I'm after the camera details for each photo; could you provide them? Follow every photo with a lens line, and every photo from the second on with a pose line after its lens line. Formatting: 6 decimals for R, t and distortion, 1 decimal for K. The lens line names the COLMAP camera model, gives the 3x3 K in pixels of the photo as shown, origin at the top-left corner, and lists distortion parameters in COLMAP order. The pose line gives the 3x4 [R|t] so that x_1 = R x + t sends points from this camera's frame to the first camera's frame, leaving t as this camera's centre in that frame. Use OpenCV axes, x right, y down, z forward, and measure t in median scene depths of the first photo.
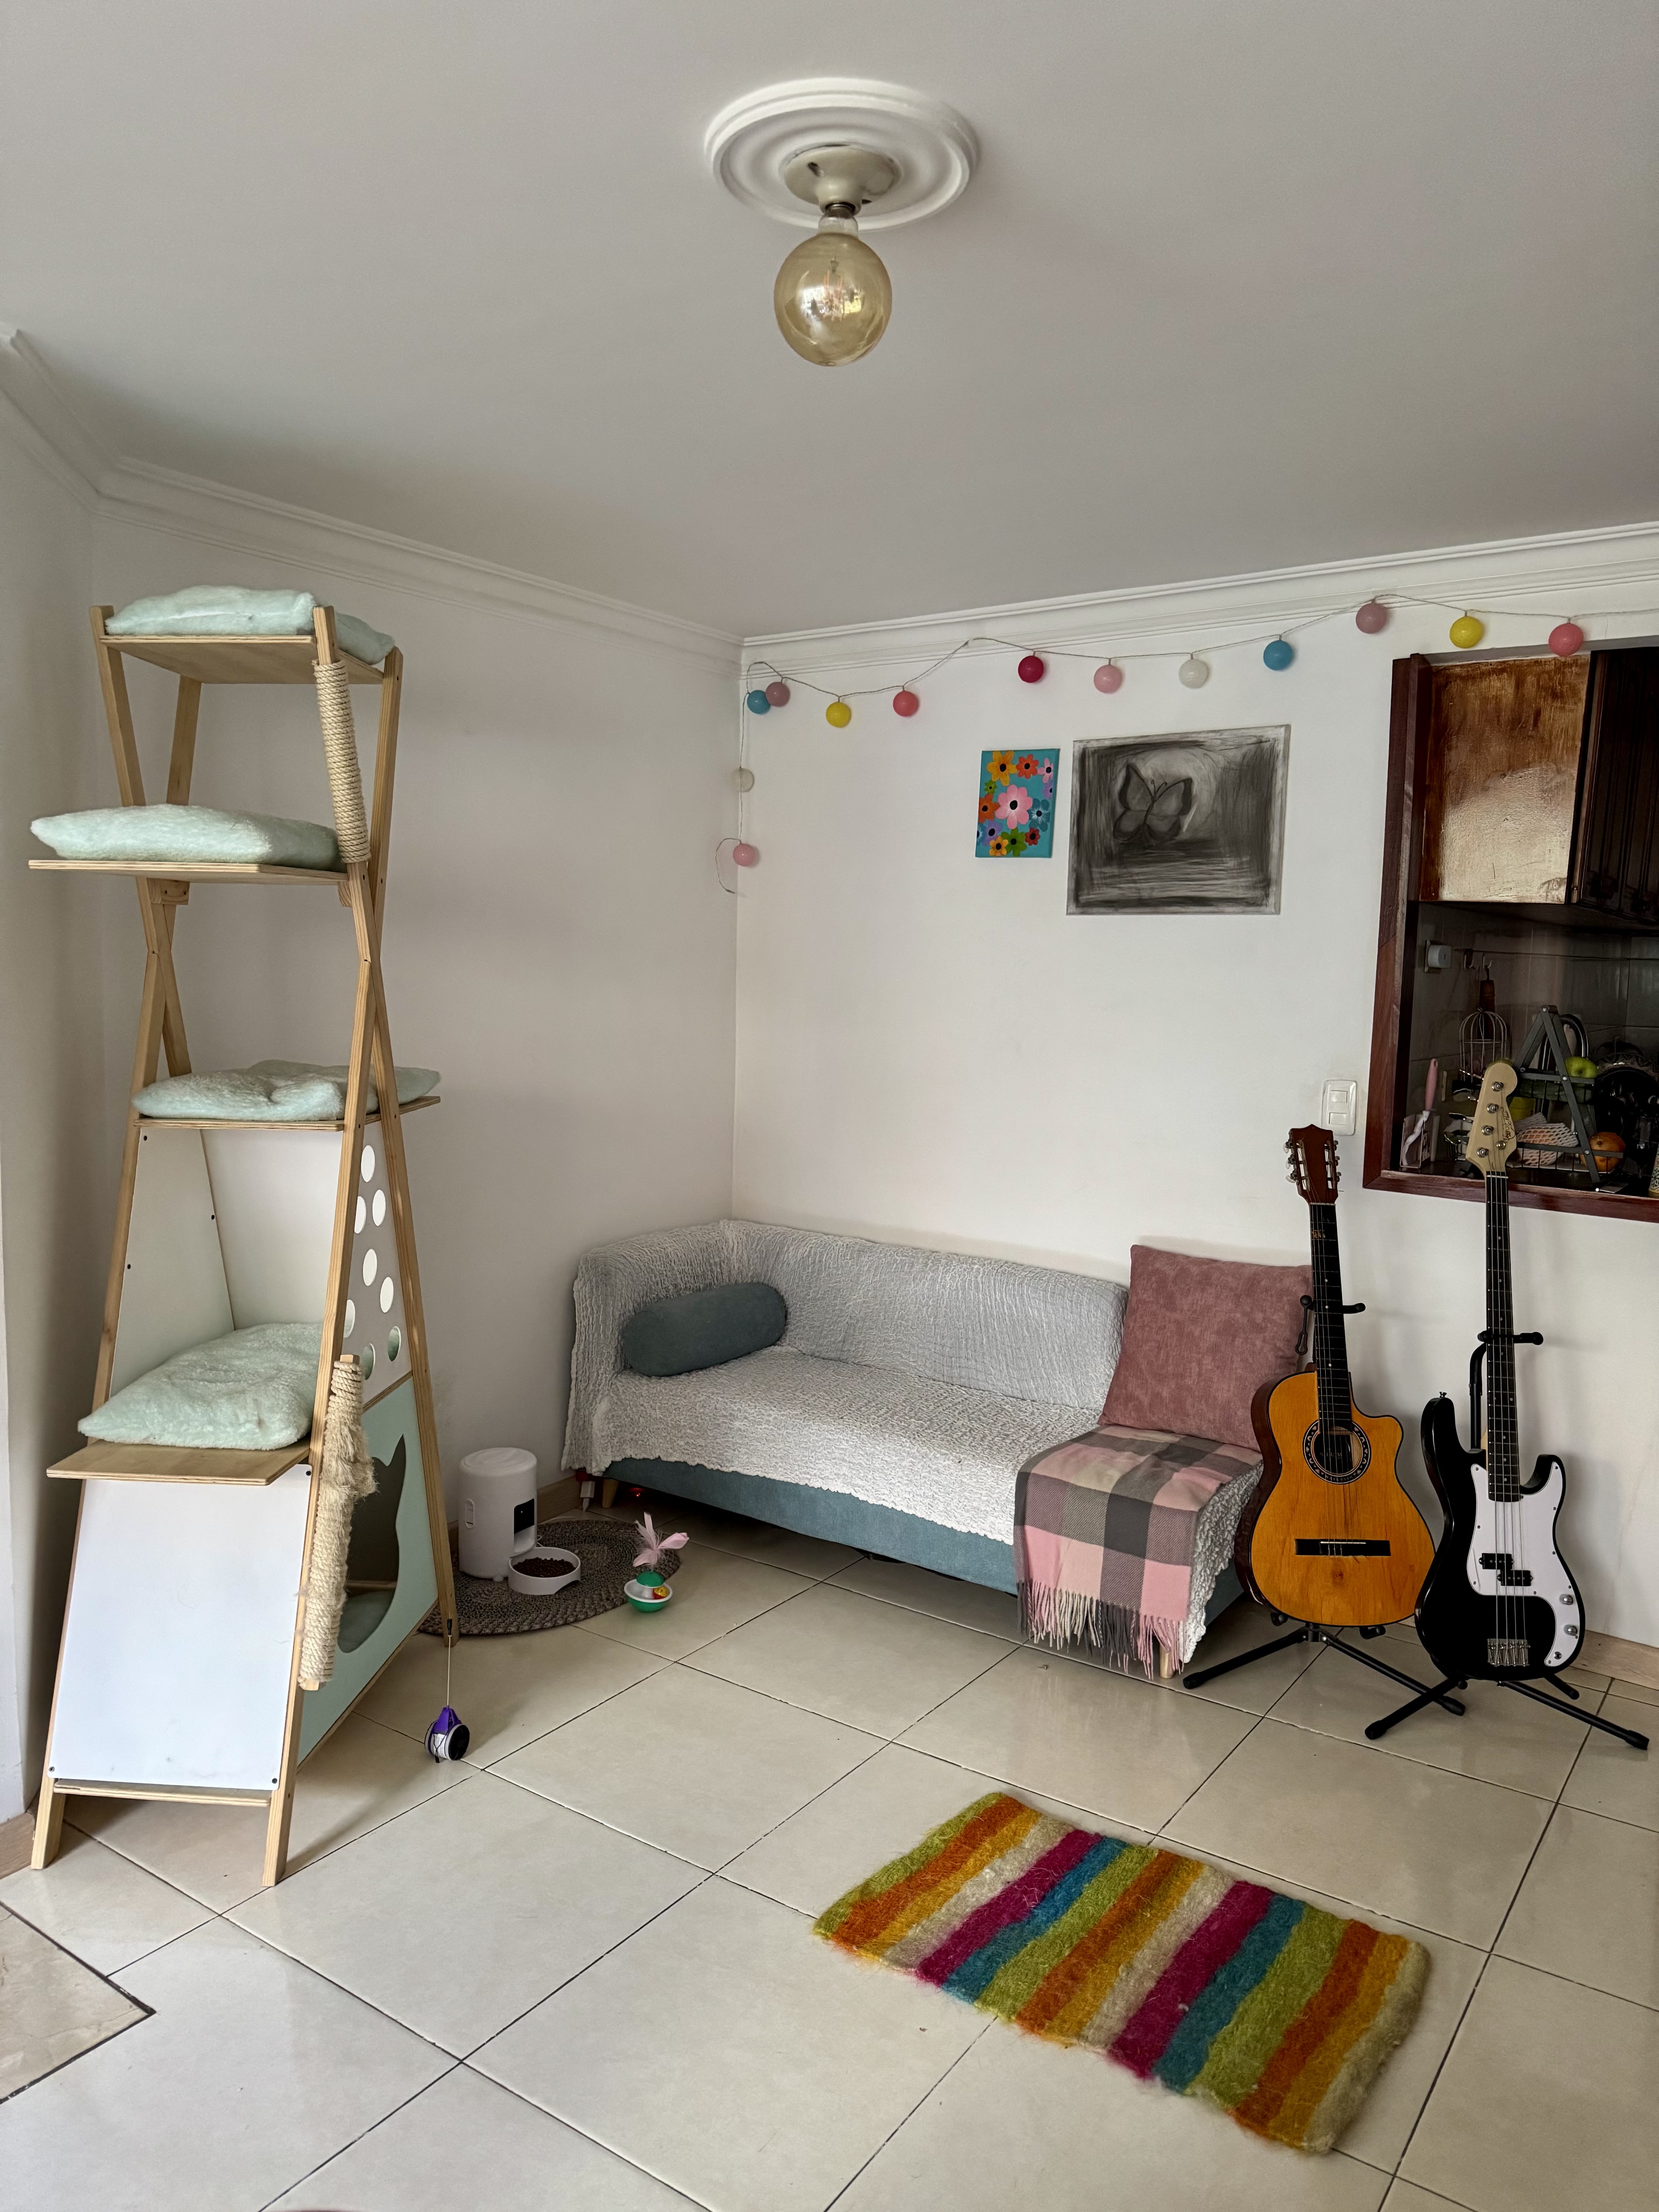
lens RADIAL K [[1523.3, 0, 826.7], [0, 1523.3, 1101.1], [0, 0, 1]] dist [0.060425, -0.106866]
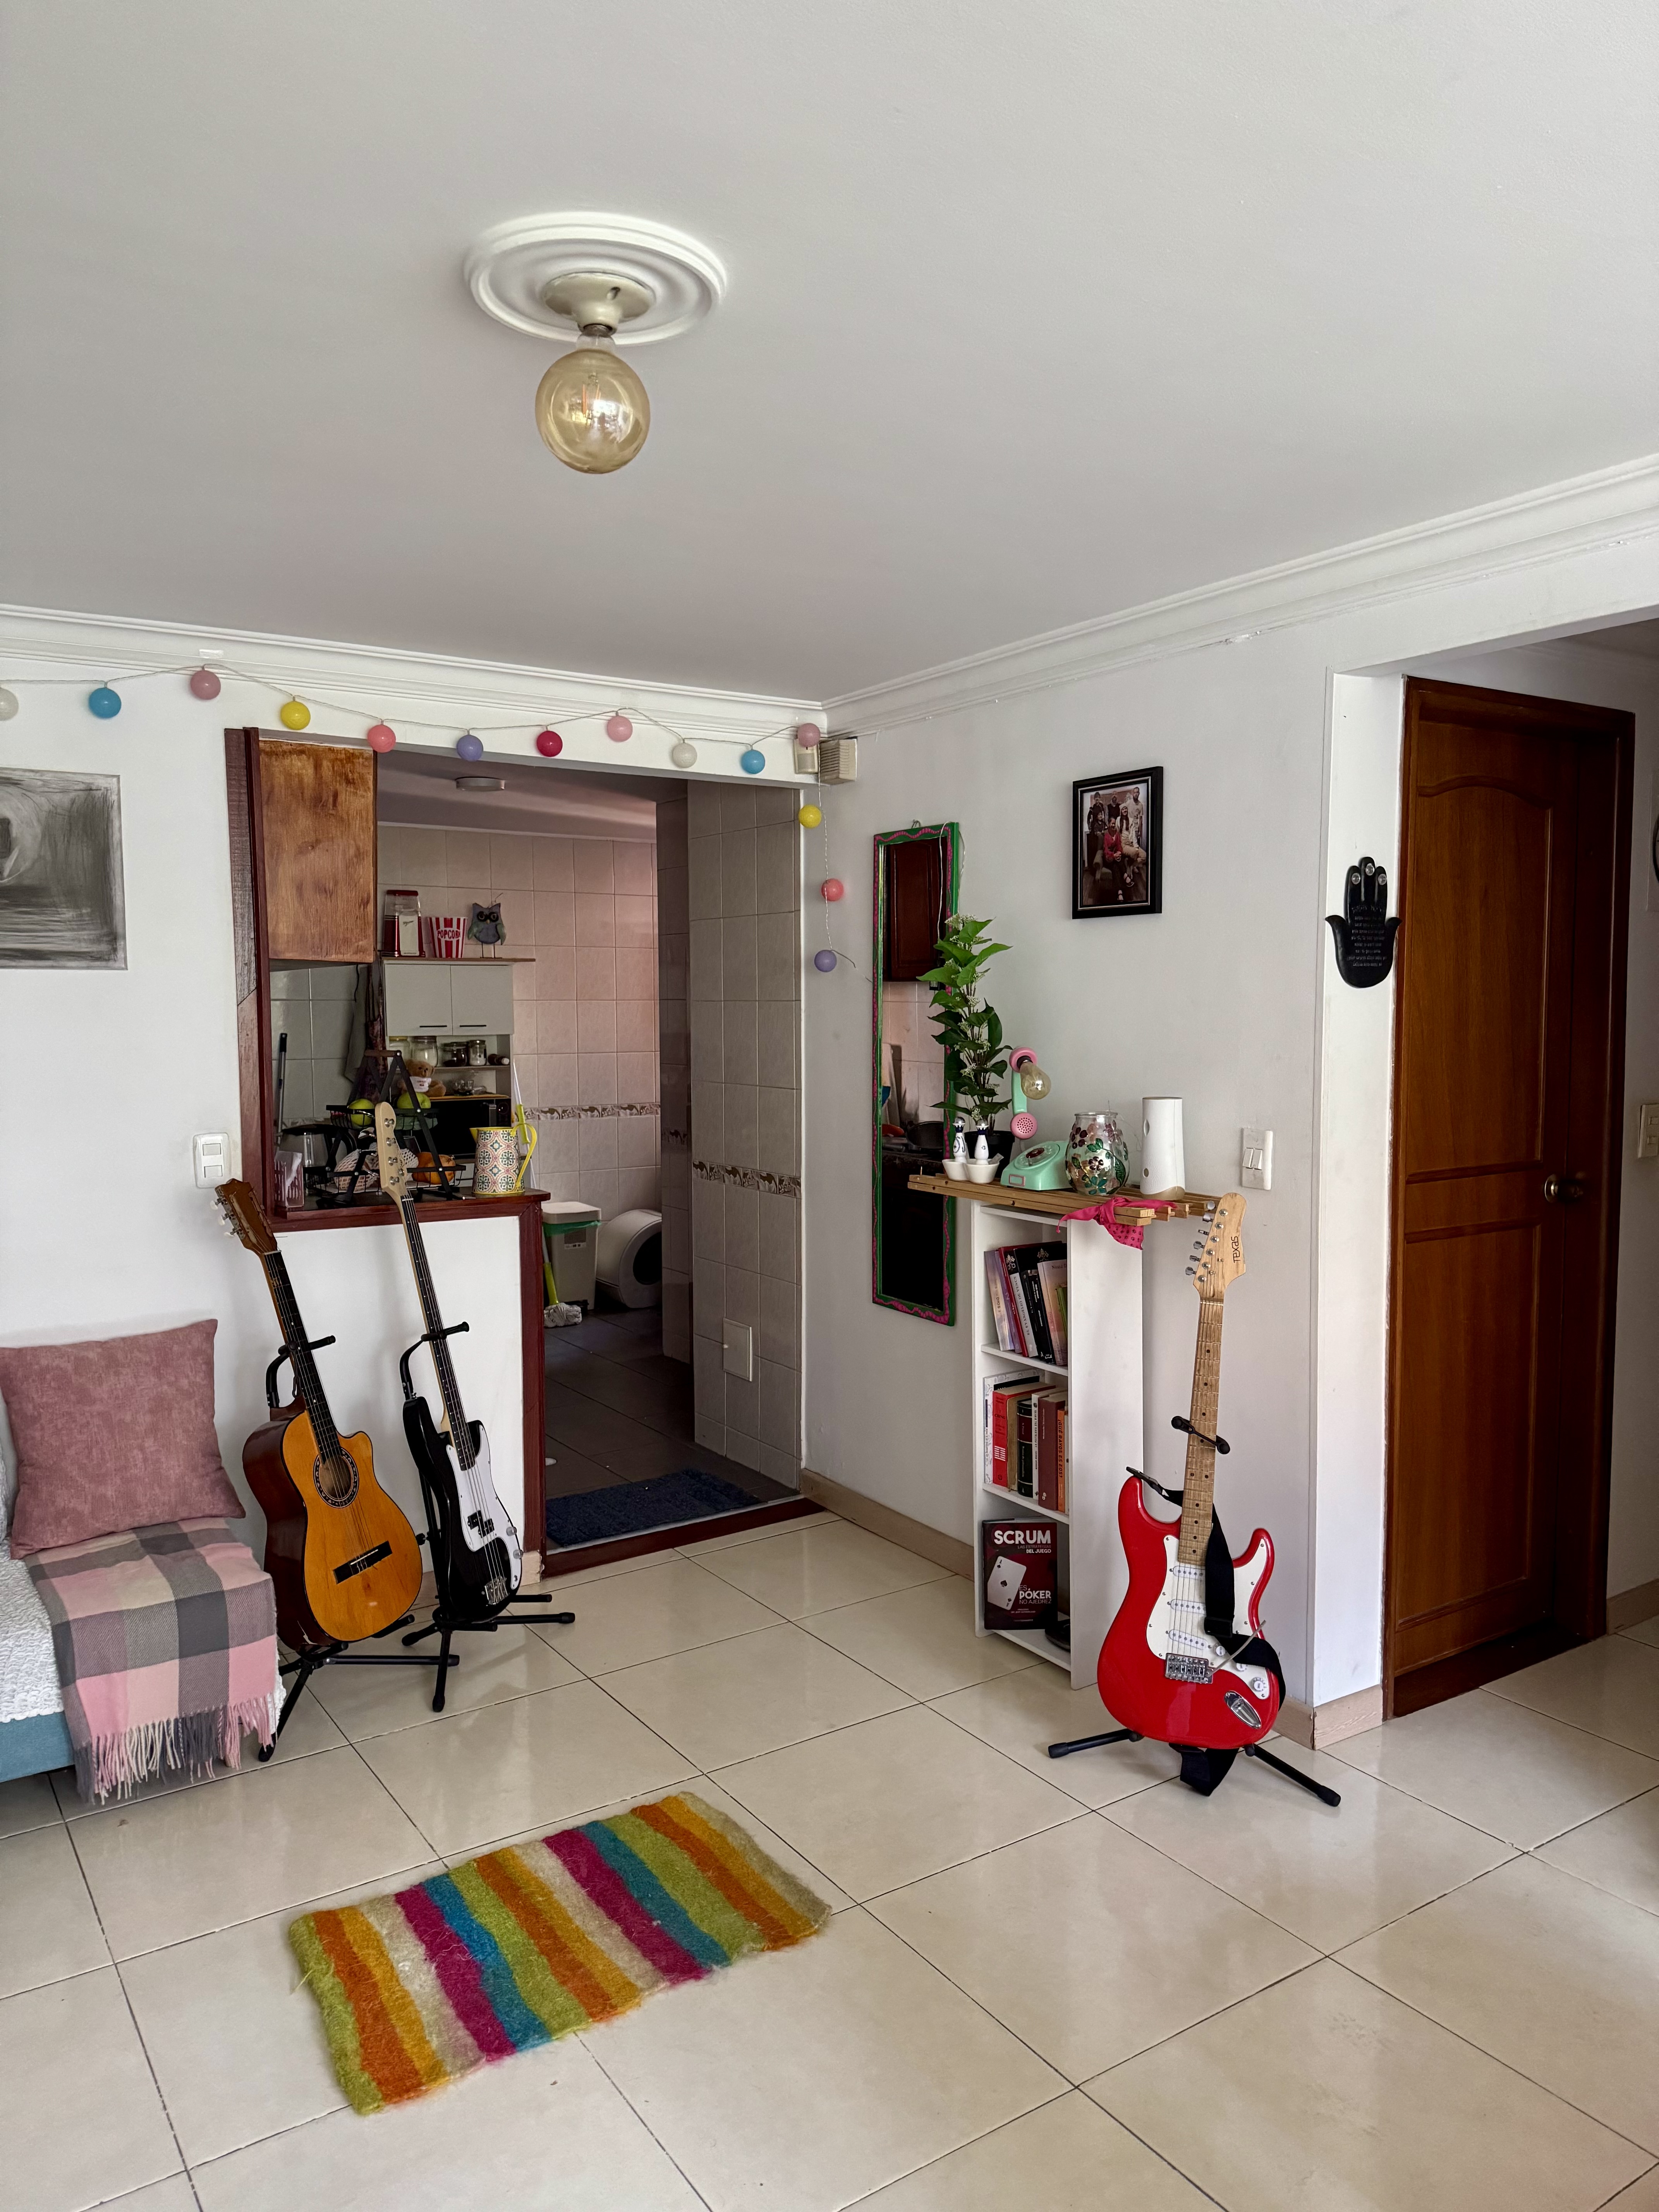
lens RADIAL K [[1523.3, 0, 826.7], [0, 1523.3, 1101.1], [0, 0, 1]] dist [0.060425, -0.106866]
pose [[0.375215, -0.084445, 0.923083, -0.477271], [0.101682, 0.993582, 0.049562, -0.046905], [-0.921344, 0.075264, 0.381393, 0.251886]]
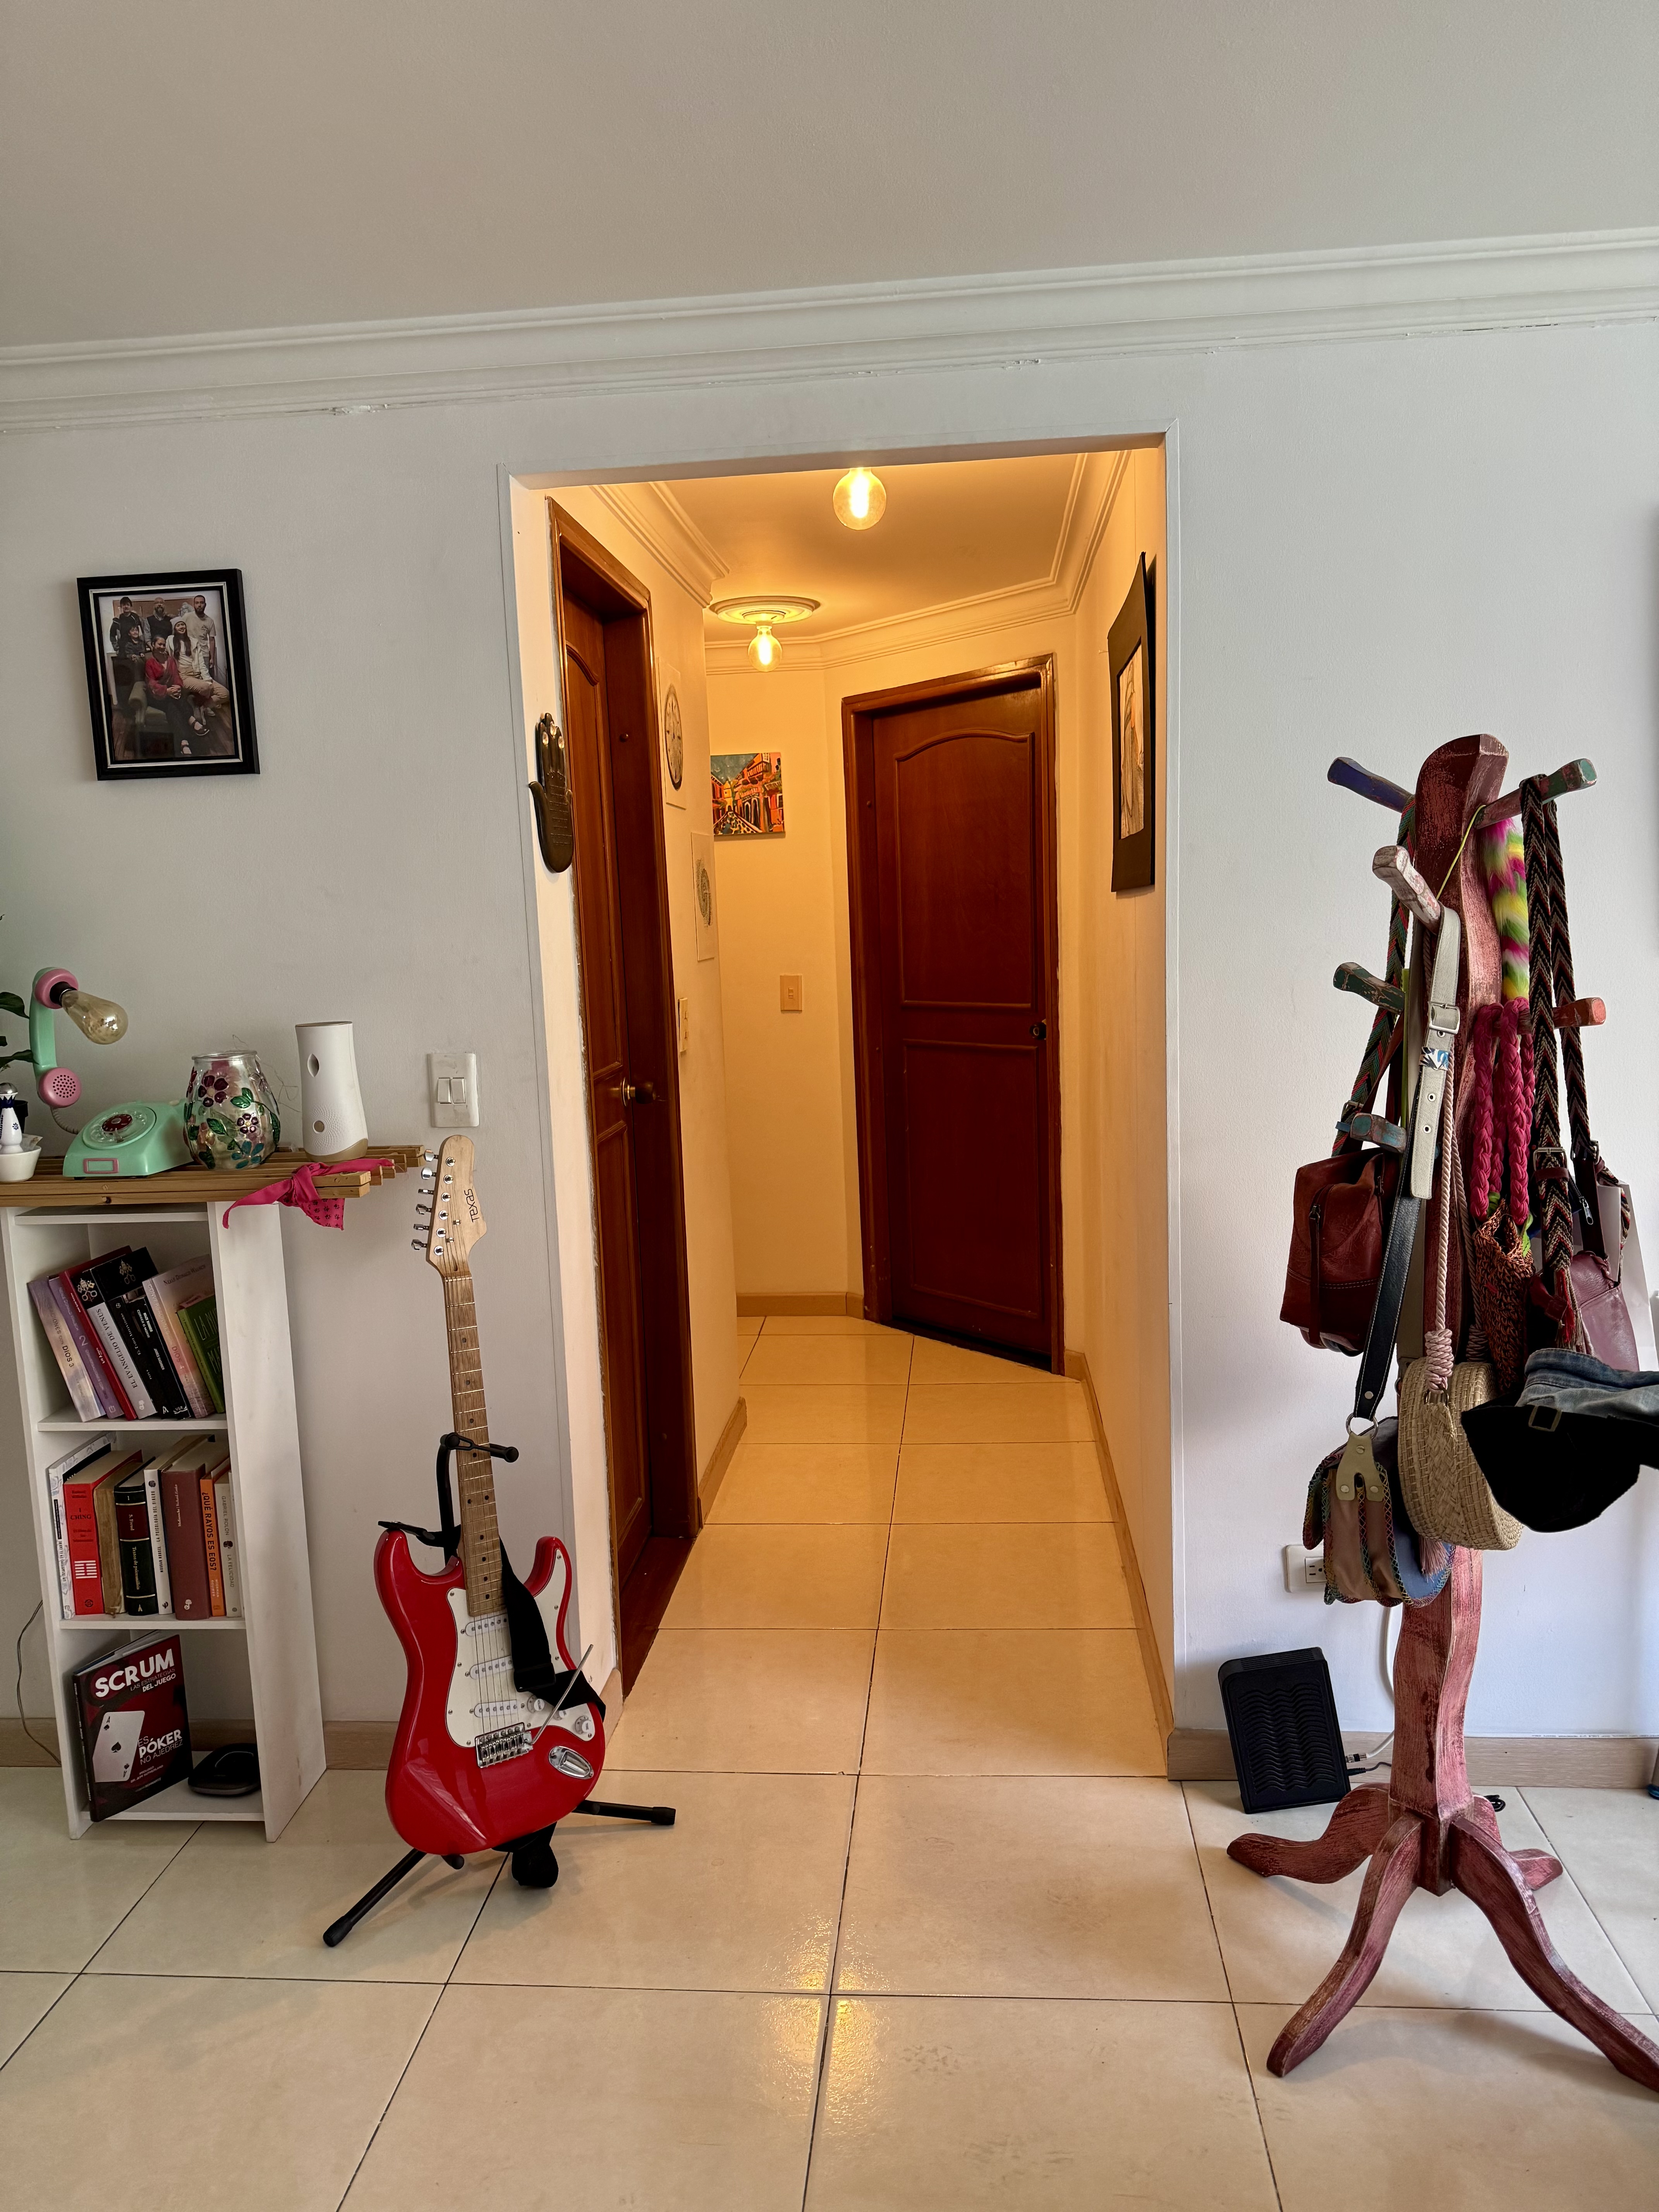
lens RADIAL K [[1523.3, 0, 826.7], [0, 1523.3, 1101.1], [0, 0, 1]] dist [0.060425, -0.106866]
pose [[-0.495481, -0.113149, 0.861217, -0.242672], [0.111850, 0.974914, 0.192437, -0.055972], [-0.861387, 0.191676, -0.470396, 0.568805]]
